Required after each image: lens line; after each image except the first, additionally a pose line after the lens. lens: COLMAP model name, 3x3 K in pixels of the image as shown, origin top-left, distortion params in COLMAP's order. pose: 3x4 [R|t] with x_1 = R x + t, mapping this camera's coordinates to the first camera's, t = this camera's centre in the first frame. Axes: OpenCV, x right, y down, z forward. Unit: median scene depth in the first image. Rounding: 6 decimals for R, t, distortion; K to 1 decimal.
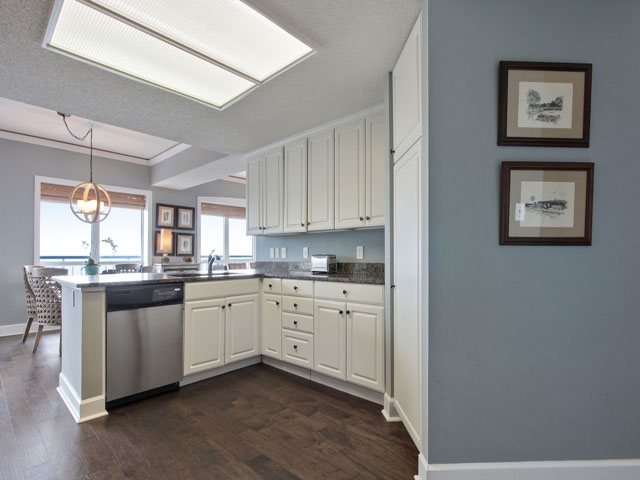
lens RADIAL K [[320.9, 0, 320.0], [0, 320.9, 240.0], [0, 0, 1]] dist [-0.000410, 0.000017]
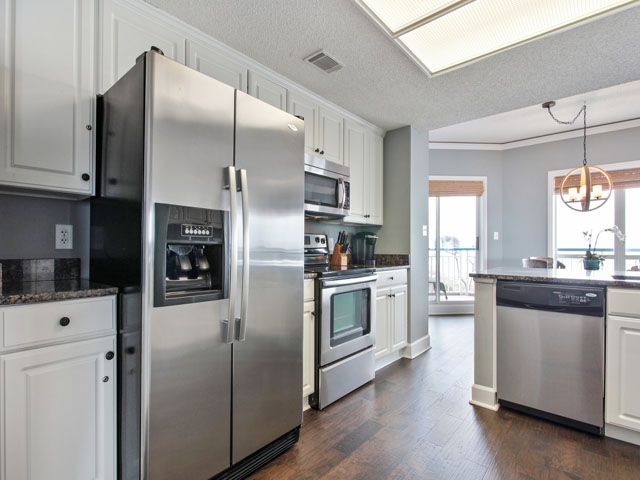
lens RADIAL K [[320.9, 0, 320.0], [0, 320.9, 240.0], [0, 0, 1]] dist [-0.000410, 0.000017]
pose [[0.036969, -0.020537, -0.999105, 0.181289], [0.042542, 0.998915, -0.018959, 0.013904], [0.998410, -0.041803, 0.037803, 0.273892]]
